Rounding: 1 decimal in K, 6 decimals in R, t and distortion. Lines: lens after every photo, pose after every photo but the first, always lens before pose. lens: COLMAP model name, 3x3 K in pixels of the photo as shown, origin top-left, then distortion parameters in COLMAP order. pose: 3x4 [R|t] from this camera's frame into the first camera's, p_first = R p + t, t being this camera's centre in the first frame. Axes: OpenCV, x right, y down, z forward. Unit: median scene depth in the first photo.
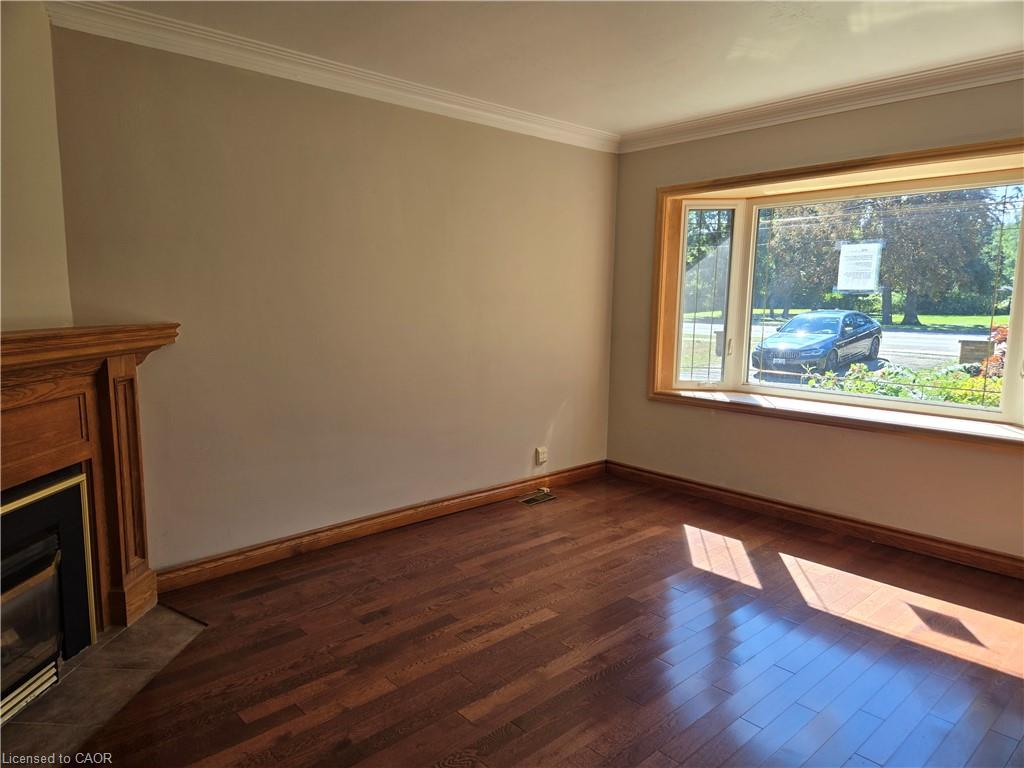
lens RADIAL K [[689.0, 0, 512.5], [0, 689.0, 386.3], [0, 0, 1]] dist [0.048950, 0.001649]
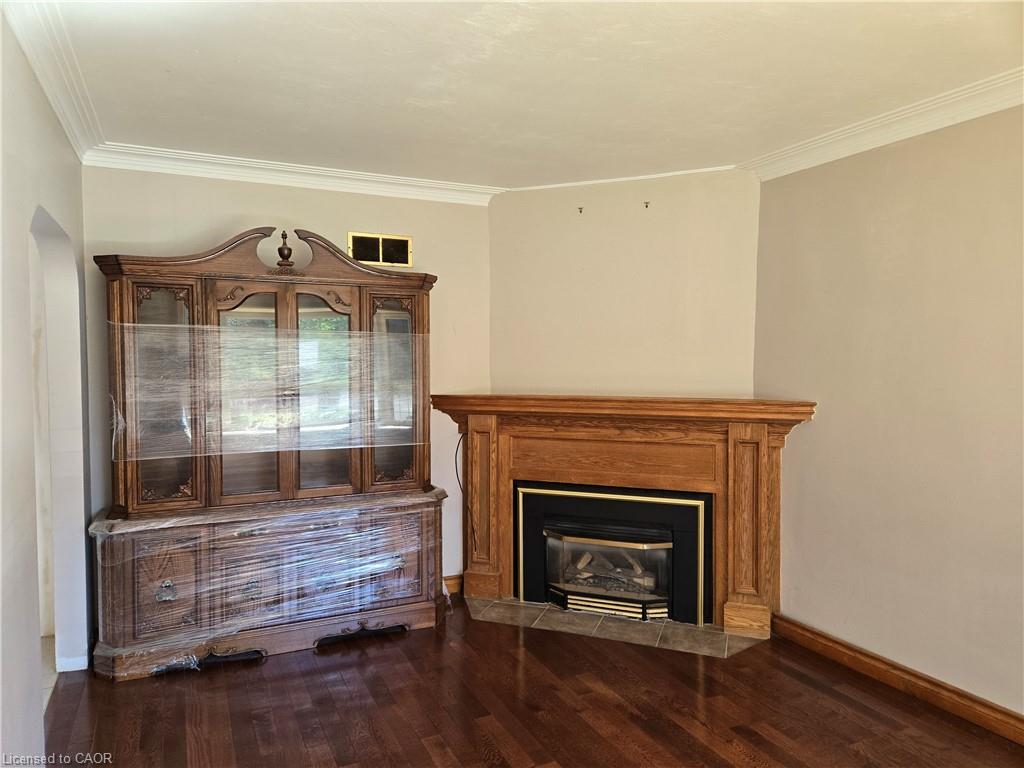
lens RADIAL K [[689.0, 0, 512.8], [0, 689.0, 384.6], [0, 0, 1]] dist [0.048950, 0.001649]
pose [[-0.299908, 0.030288, -0.953487, 0.802104], [-0.134324, 0.988197, 0.073641, -0.153306], [0.944464, 0.150162, -0.292300, 0.984700]]
